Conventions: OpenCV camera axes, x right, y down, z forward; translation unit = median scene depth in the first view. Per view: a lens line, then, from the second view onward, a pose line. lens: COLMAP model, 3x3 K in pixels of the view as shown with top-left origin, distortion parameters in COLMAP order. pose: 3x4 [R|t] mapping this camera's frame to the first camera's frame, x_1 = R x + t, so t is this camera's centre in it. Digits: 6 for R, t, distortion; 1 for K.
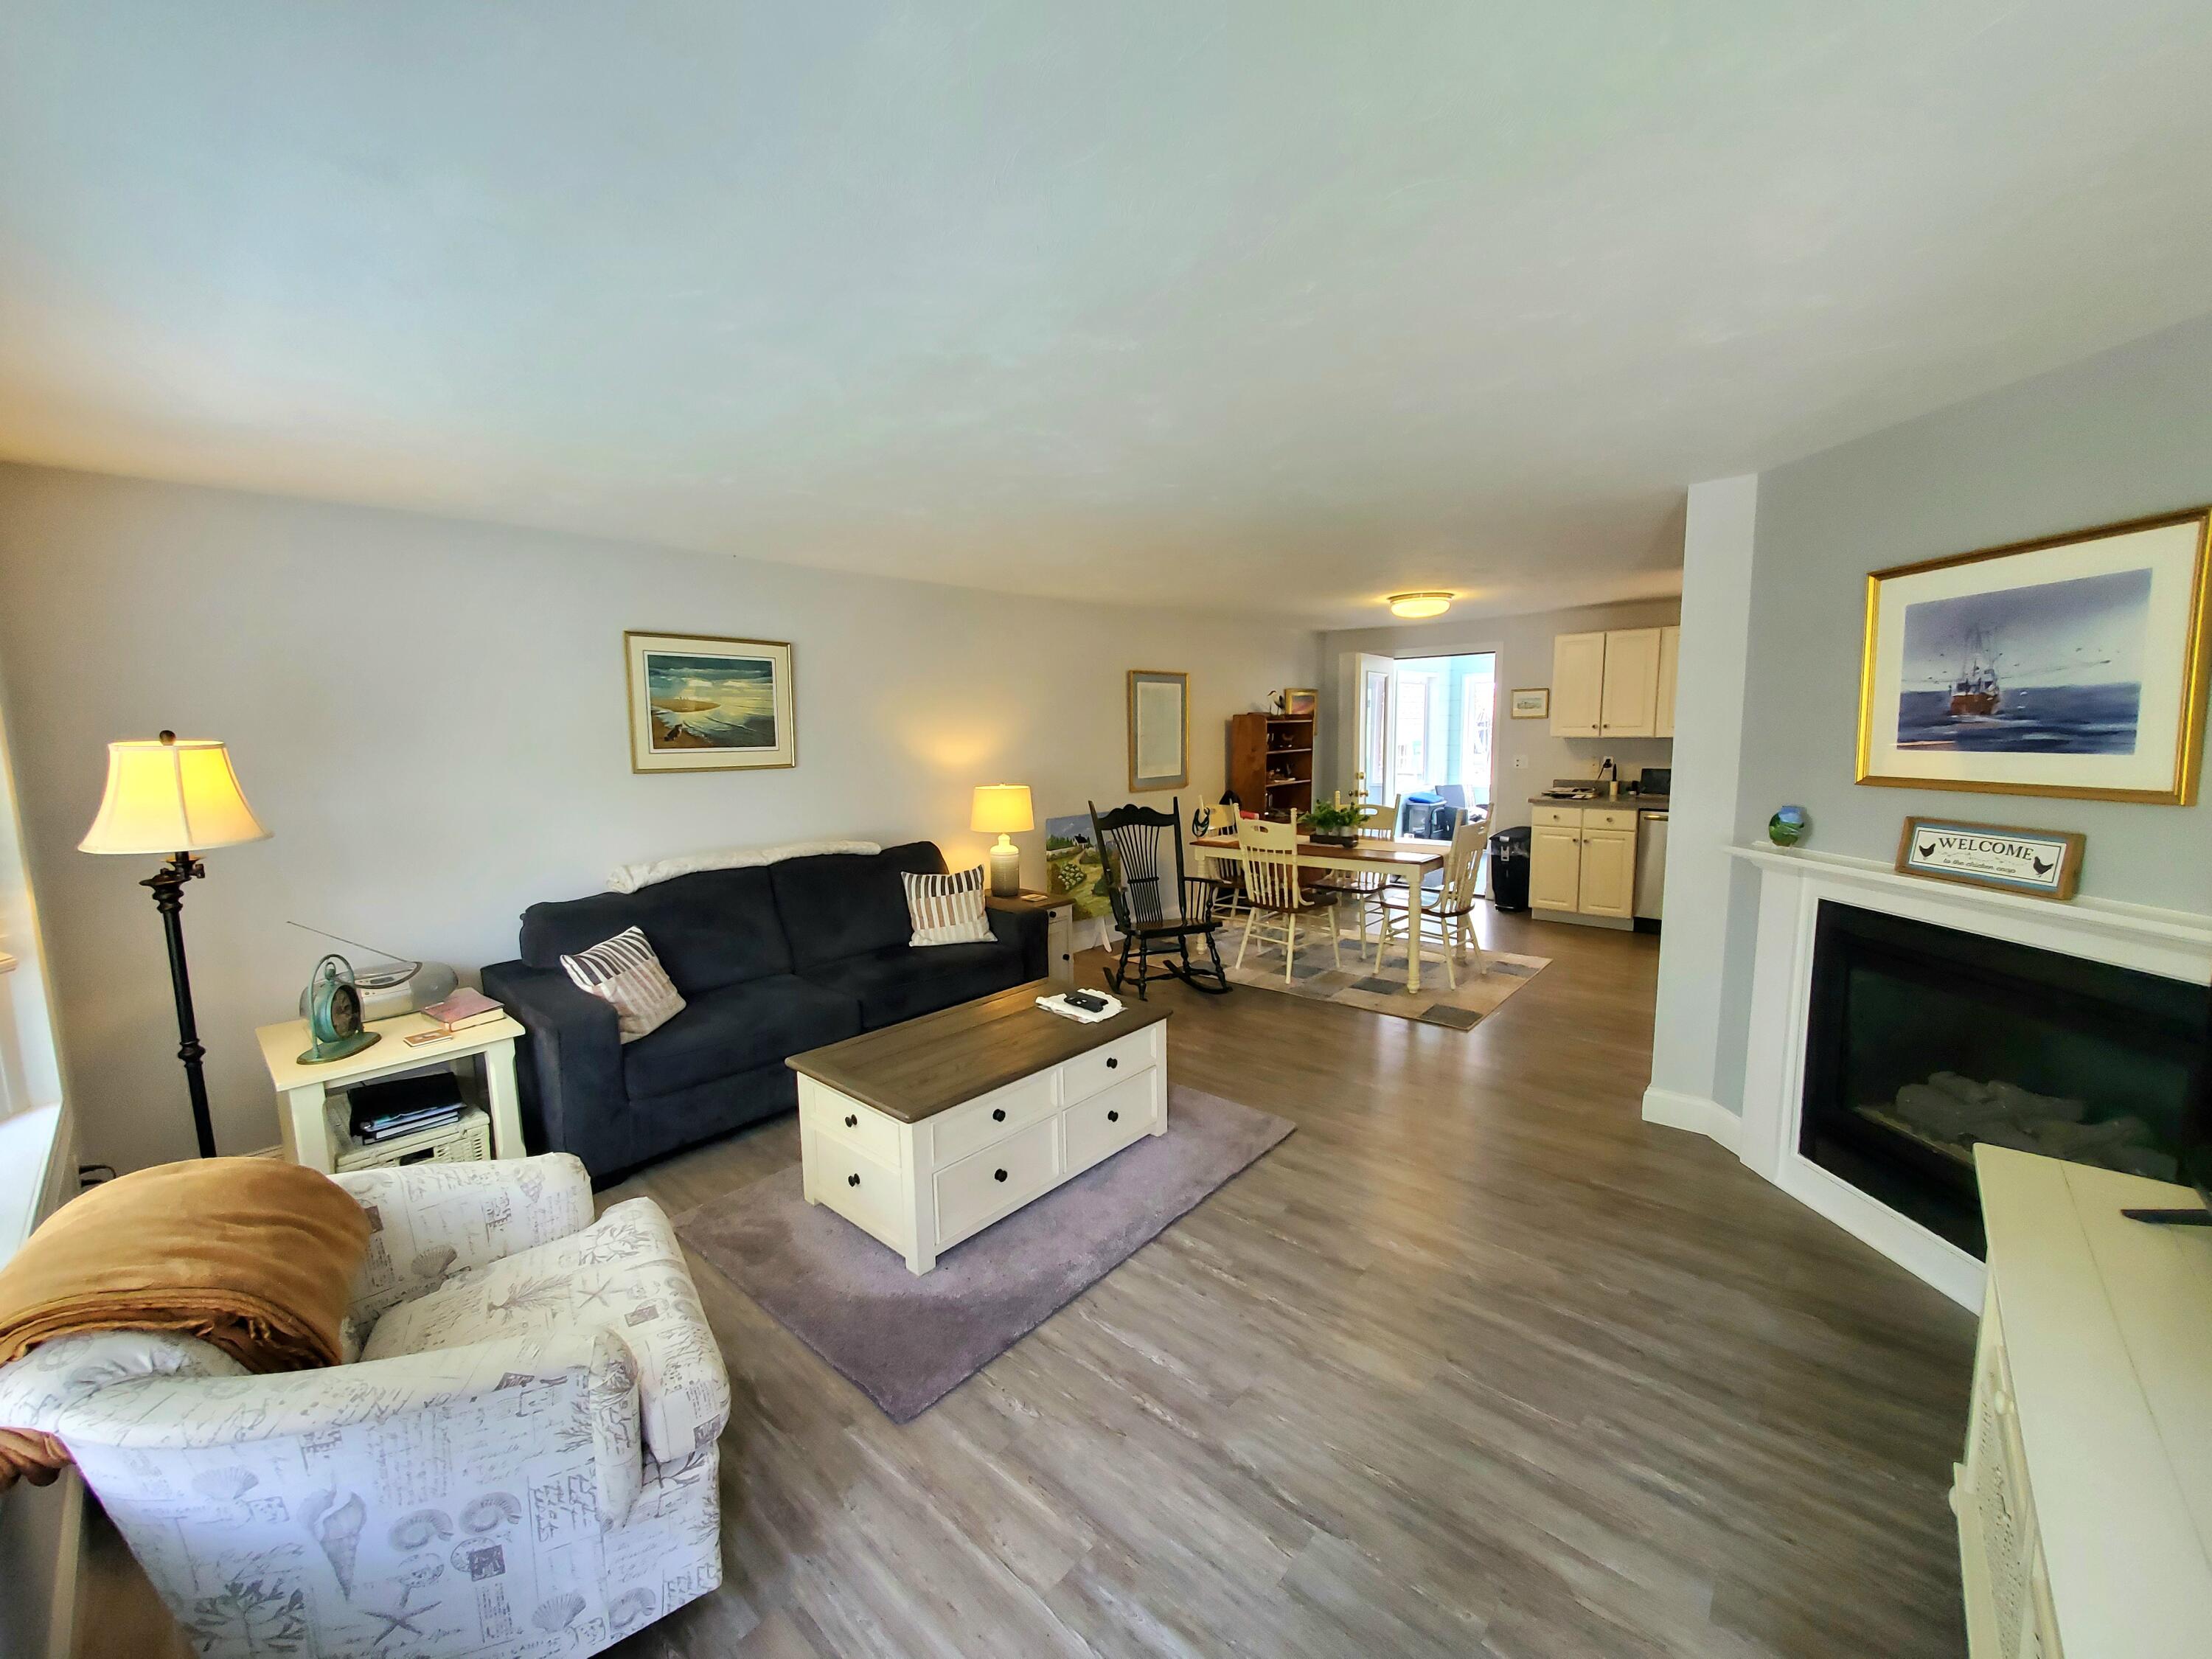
lens RADIAL K [[874.4, 0, 1110.5], [0, 874.4, 832.7], [0, 0, 1]] dist [0.007299, 0.000120]
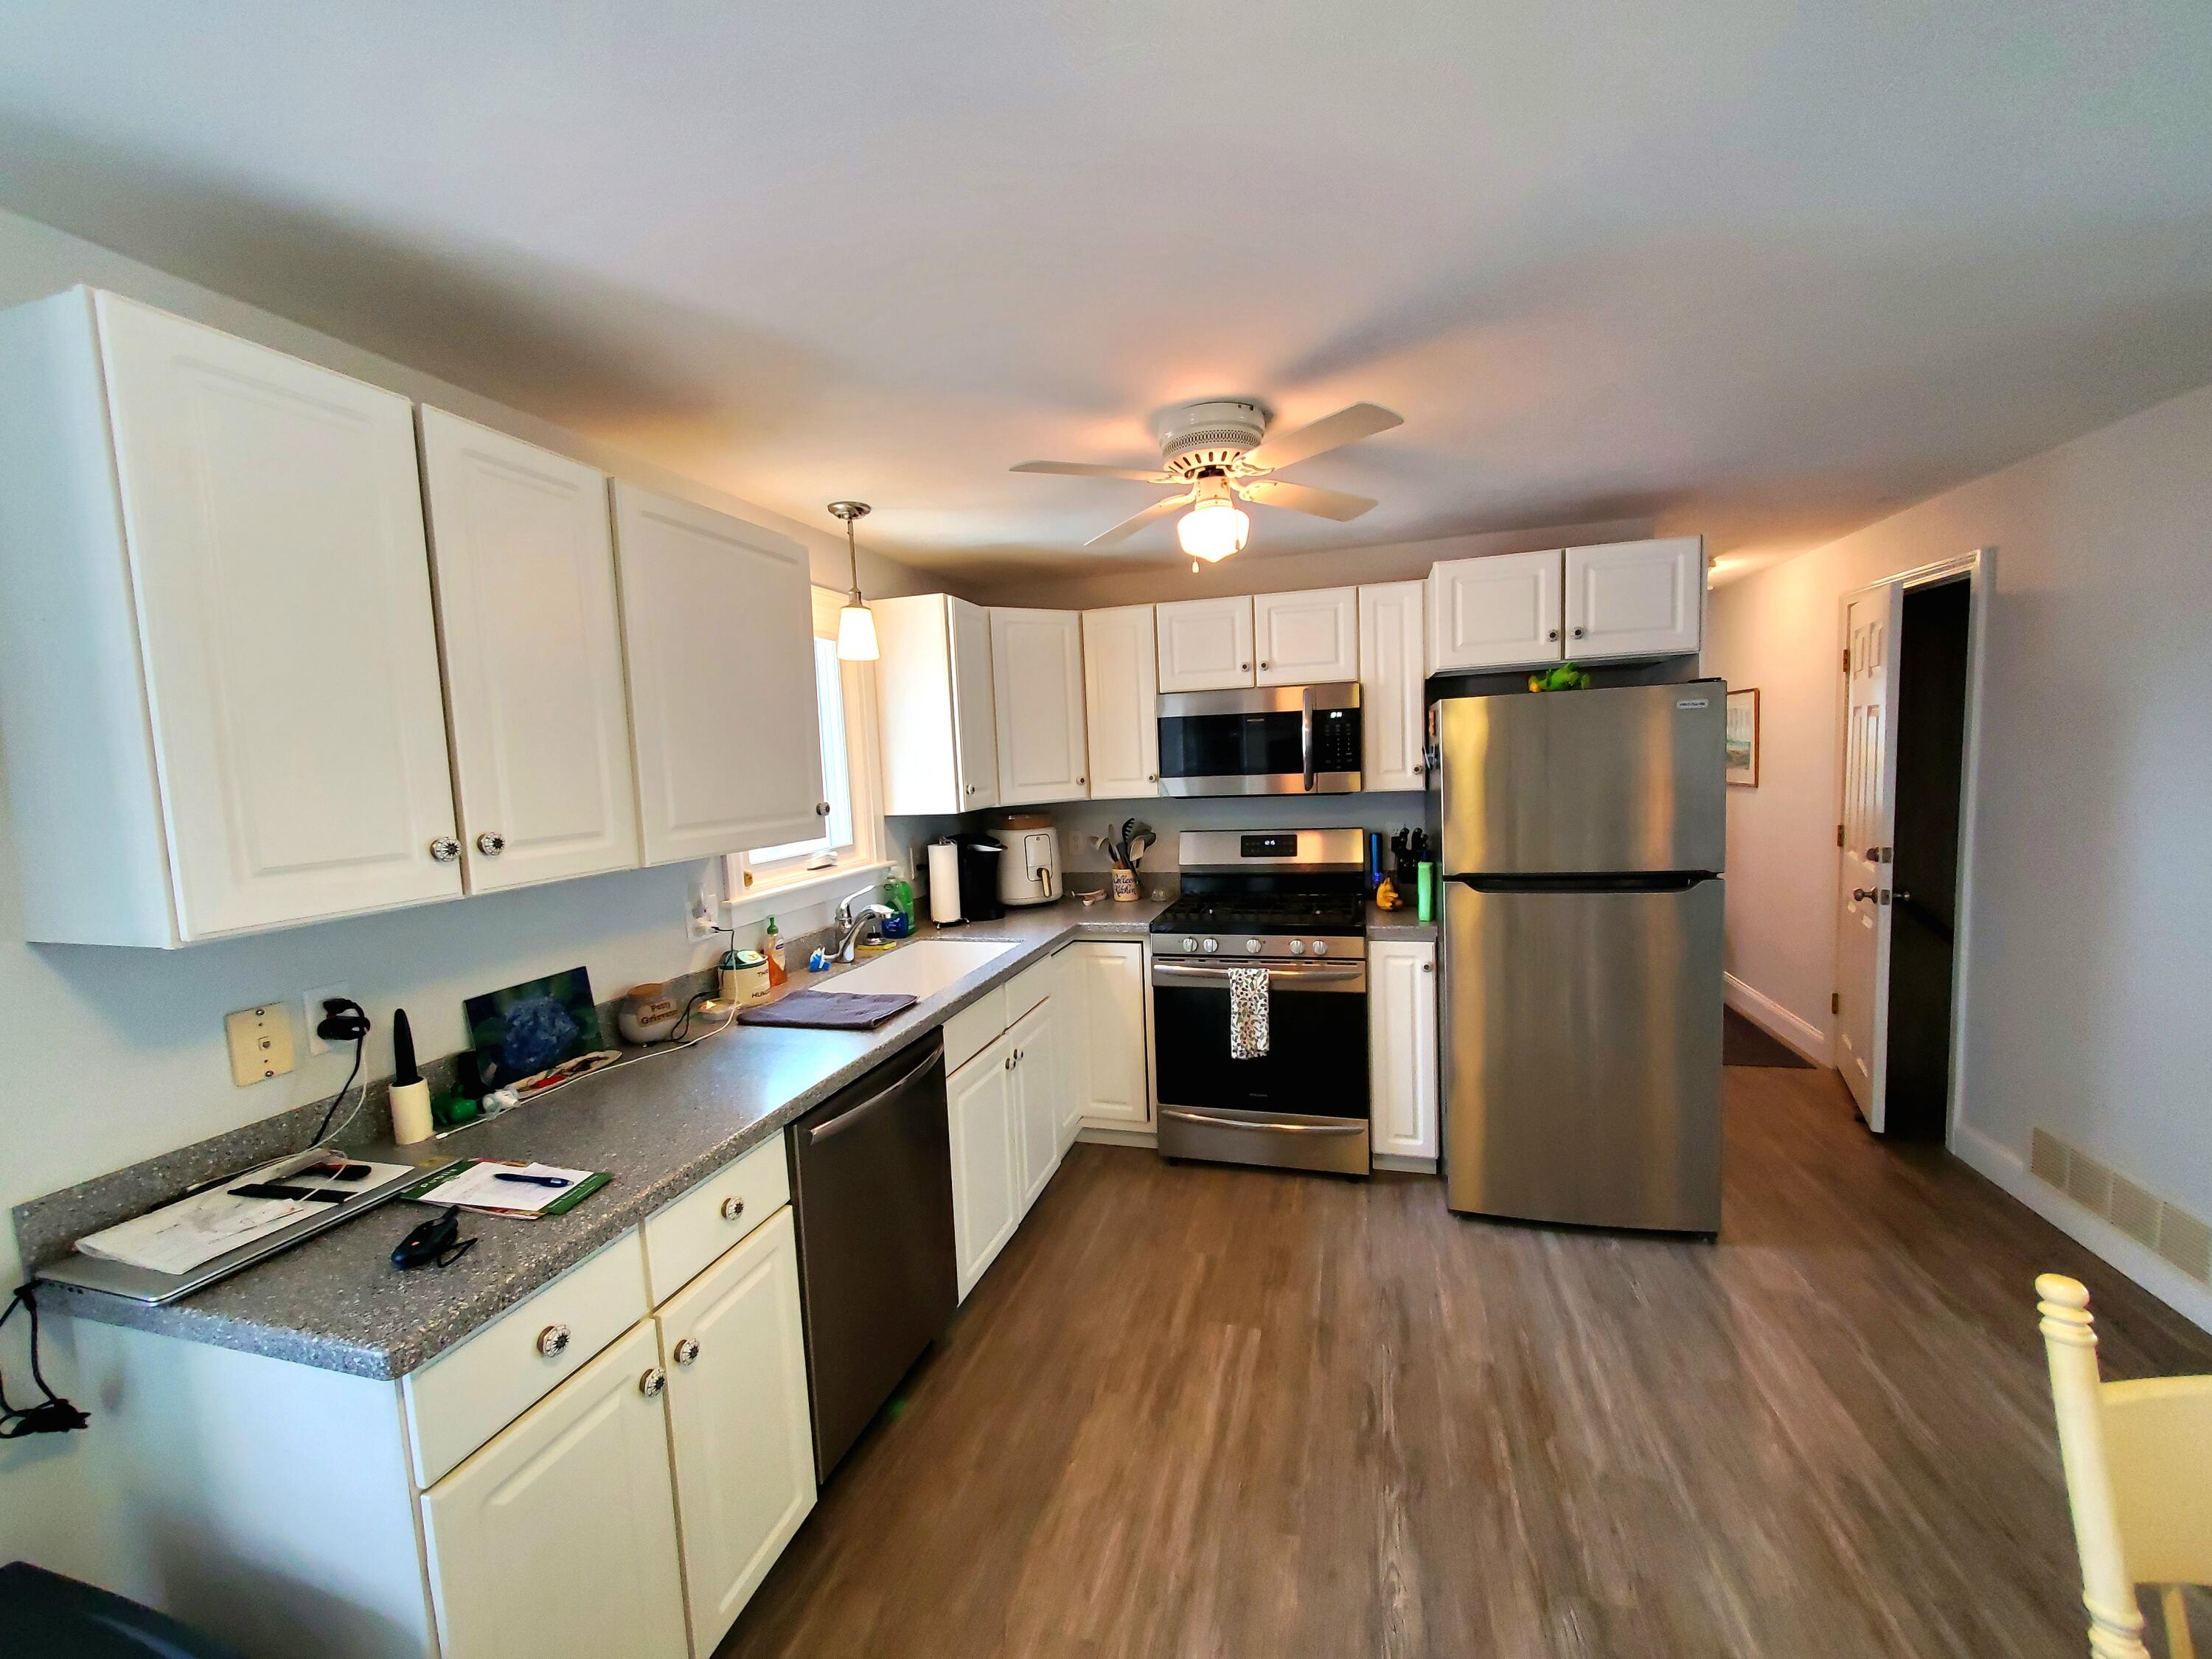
lens RADIAL K [[874.4, 0, 1110.5], [0, 874.4, 832.7], [0, 0, 1]] dist [0.007299, 0.000120]
pose [[-0.445388, -0.041213, 0.894388, 0.664380], [0.164607, 0.978143, 0.127044, -0.285298], [-0.880076, 0.203806, -0.428870, 2.150042]]
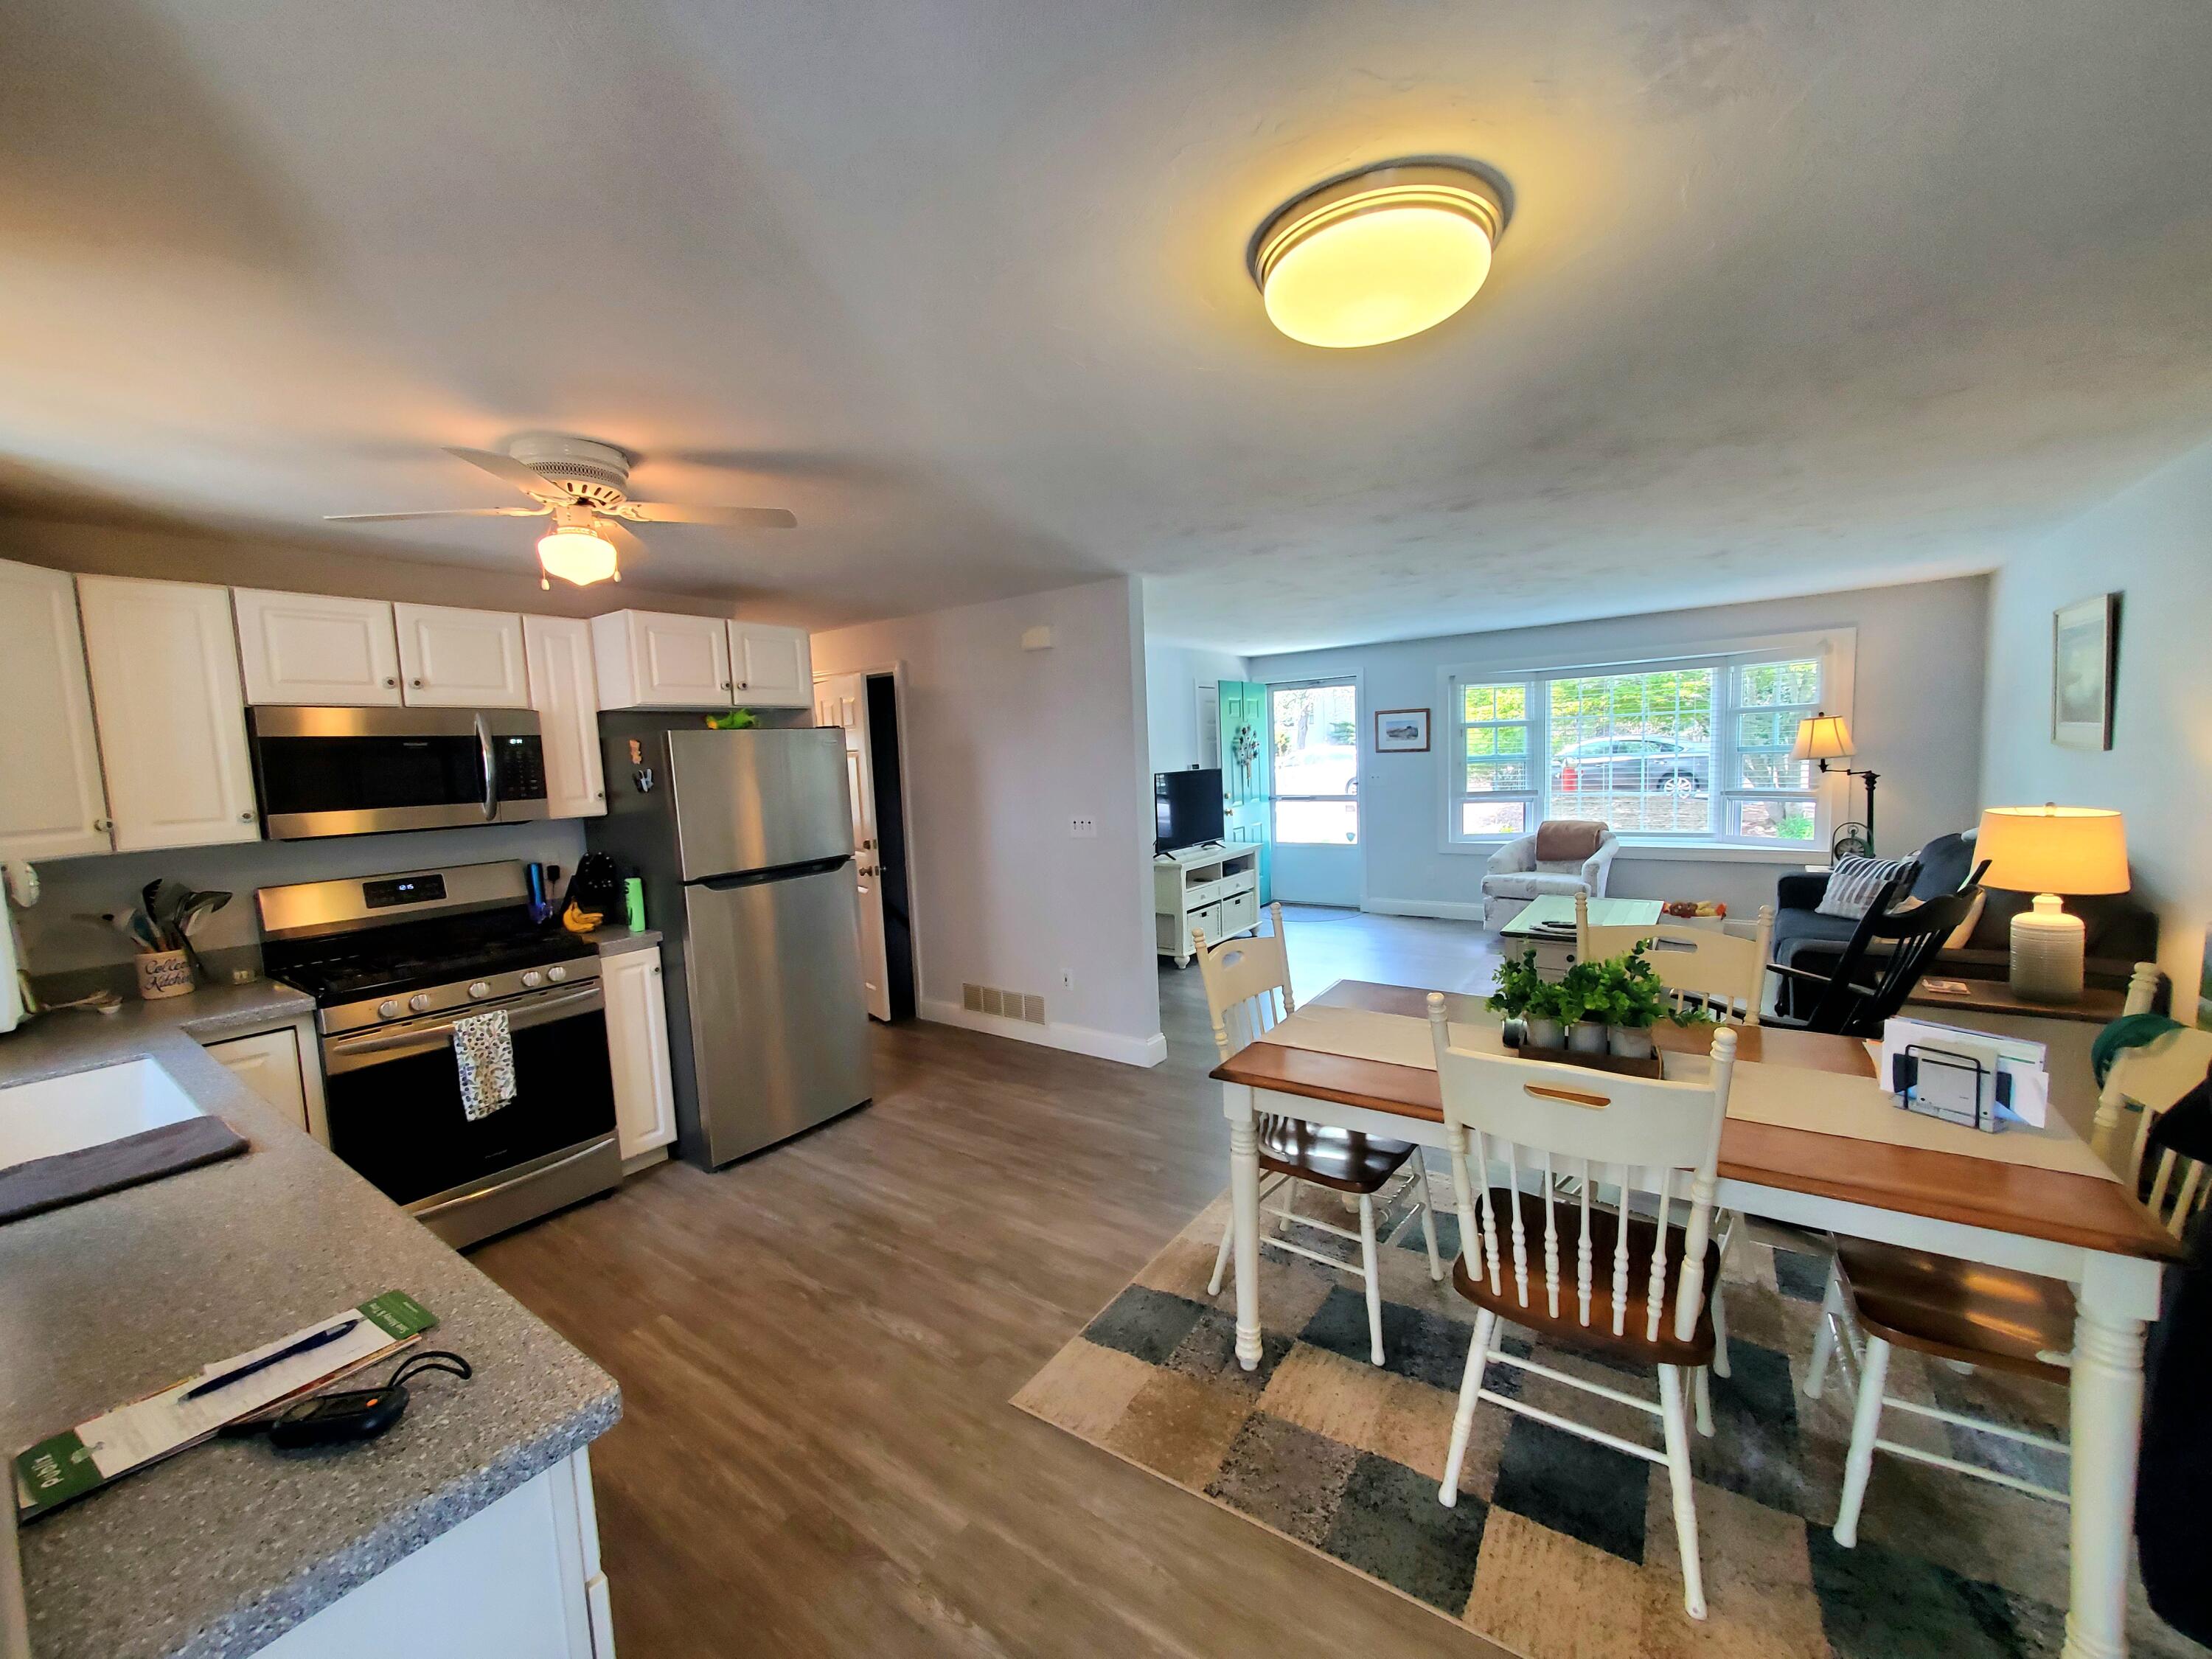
lens RADIAL K [[874.4, 0, 1110.5], [0, 874.4, 832.7], [0, 0, 1]] dist [0.007299, 0.000120]
pose [[-0.991369, 0.072494, -0.109232, 0.939747], [0.047467, 0.975154, 0.216381, -0.334336], [0.122205, 0.209329, -0.970179, 2.567267]]
